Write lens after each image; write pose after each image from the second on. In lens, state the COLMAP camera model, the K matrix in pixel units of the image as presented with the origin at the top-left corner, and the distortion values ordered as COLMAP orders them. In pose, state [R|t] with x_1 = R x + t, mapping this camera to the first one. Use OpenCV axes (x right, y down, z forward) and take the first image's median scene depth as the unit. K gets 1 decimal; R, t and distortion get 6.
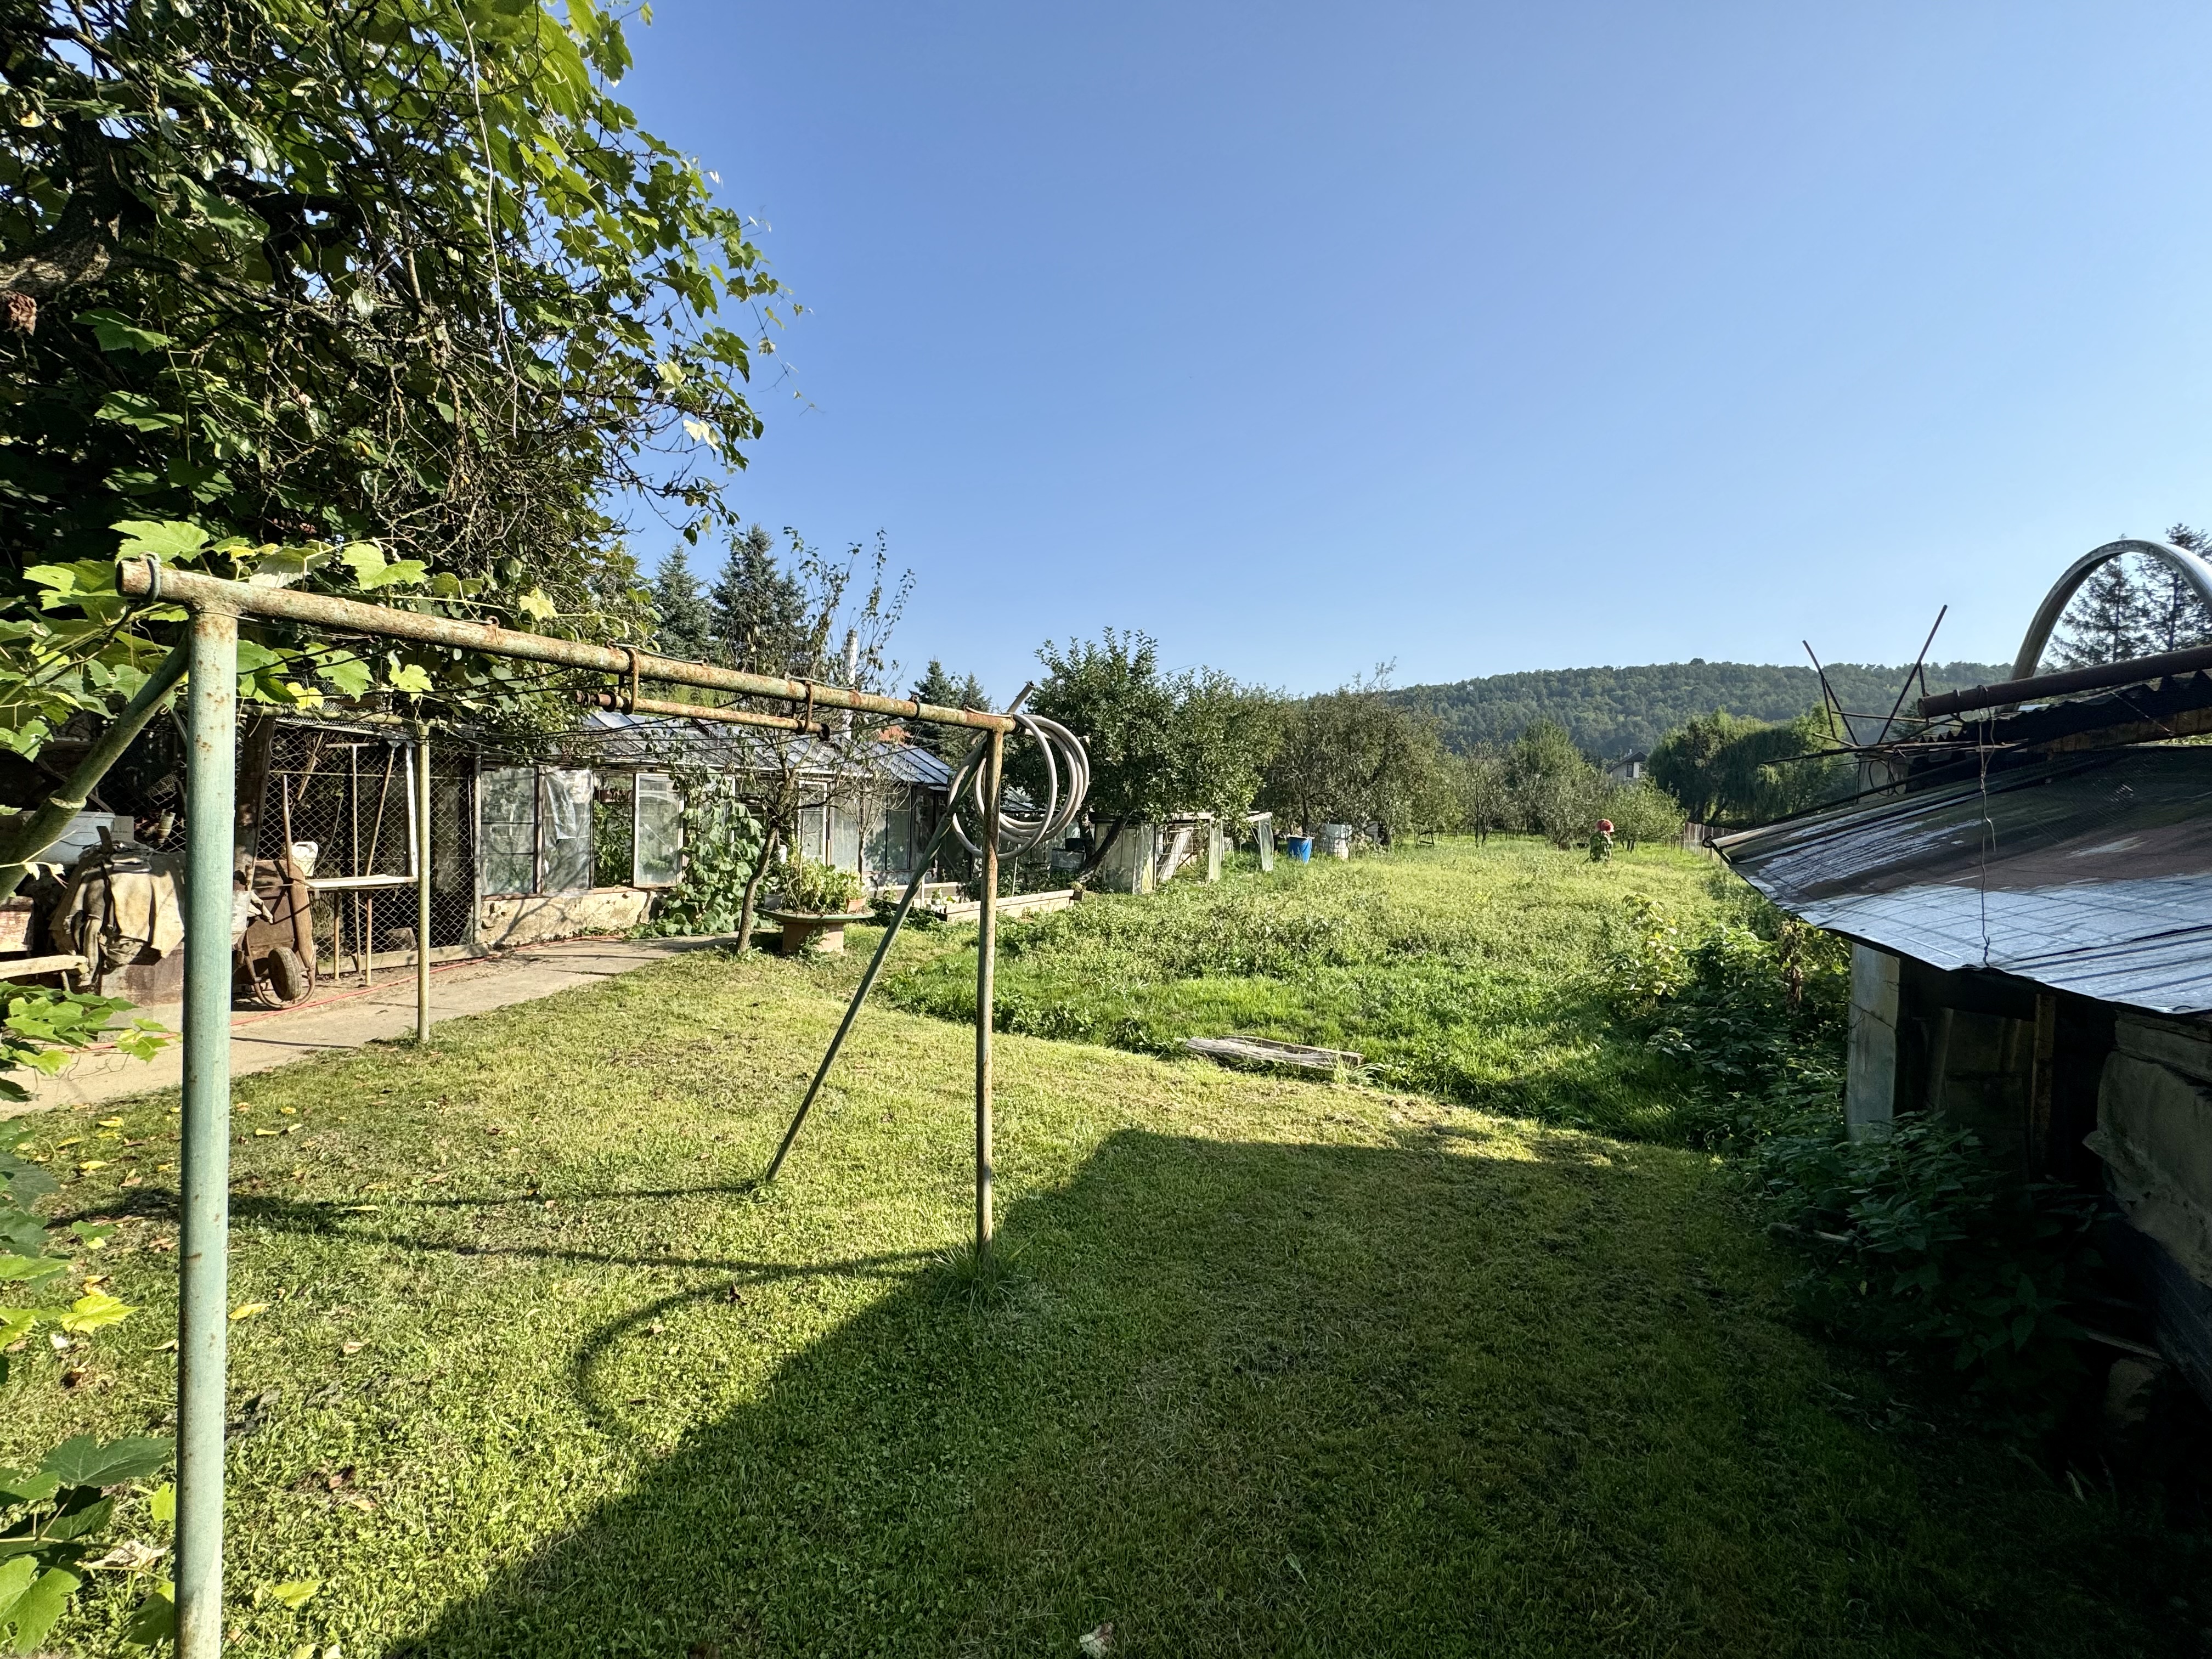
lens RADIAL K [[888.9, 0, 1102.0], [0, 888.9, 830.0], [0, 0, 1]] dist [0.000995, 0.000043]
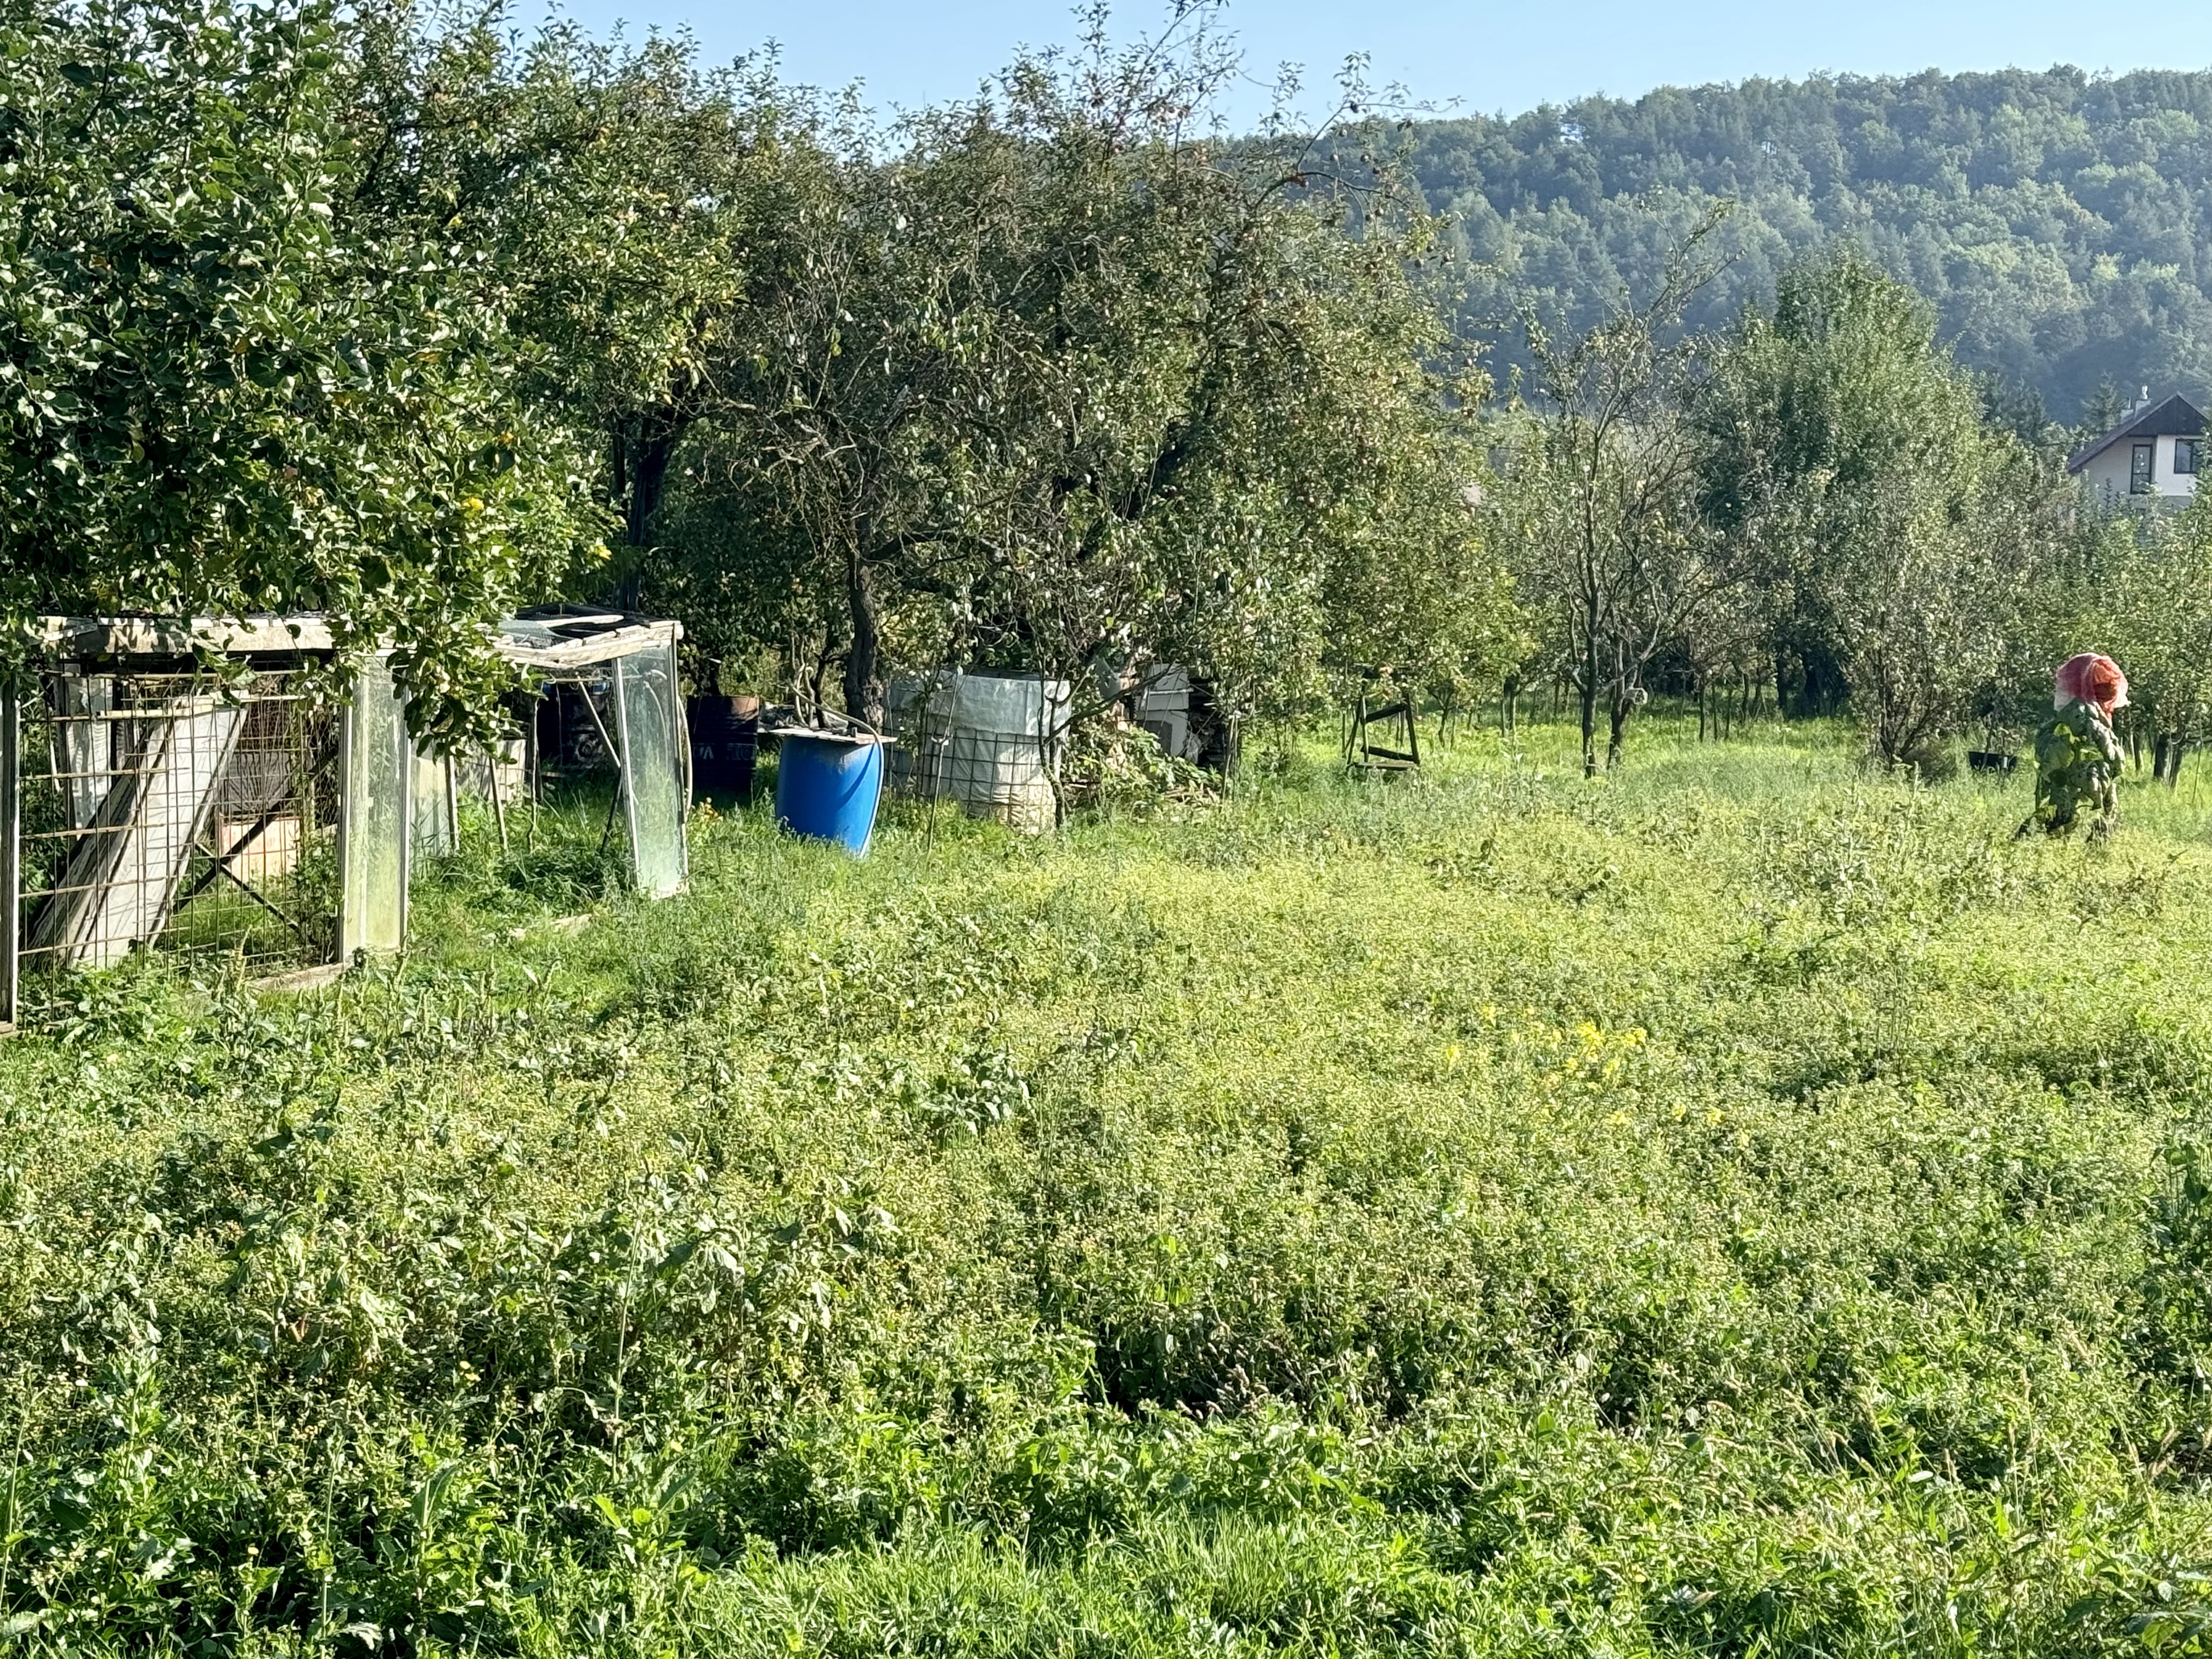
lens RADIAL K [[3708.9, 0, 1107.4], [0, 3708.9, 831.9], [0, 0, 1]] dist [0.161931, 0.000000]
pose [[0.963827, -0.011731, 0.266269, 0.040882], [0.002378, 0.999370, 0.035421, -0.000391], [-0.266516, -0.033506, 0.963248, 0.093688]]
